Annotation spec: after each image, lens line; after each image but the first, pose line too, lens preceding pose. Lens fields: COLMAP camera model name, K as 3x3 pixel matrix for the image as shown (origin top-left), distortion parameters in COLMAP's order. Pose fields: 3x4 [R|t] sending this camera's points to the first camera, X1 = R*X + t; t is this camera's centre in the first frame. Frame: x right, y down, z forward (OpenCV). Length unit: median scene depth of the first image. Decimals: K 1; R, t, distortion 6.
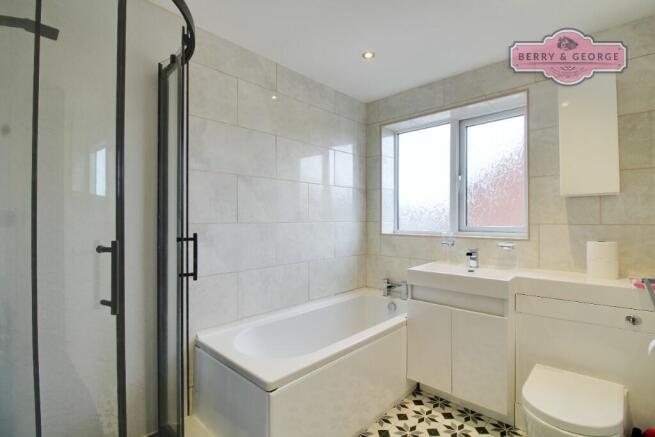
lens RADIAL K [[312.0, 0, 328.9], [0, 312.0, 217.9], [0, 0, 1]] dist [-0.000621, -0.002765]
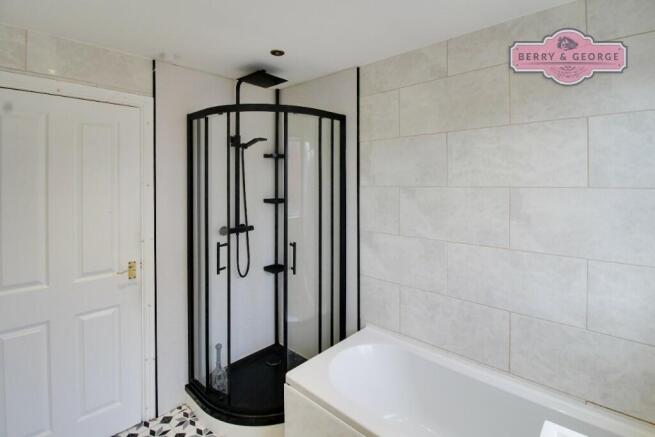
lens RADIAL K [[312.0, 0, 339.8], [0, 312.0, 188.0], [0, 0, 1]] dist [-0.000621, -0.002765]
pose [[0.026630, 0.006870, -0.999622, 0.623269], [-0.001840, 0.999975, 0.006824, -0.127284], [0.999644, 0.001657, 0.026642, 0.711951]]
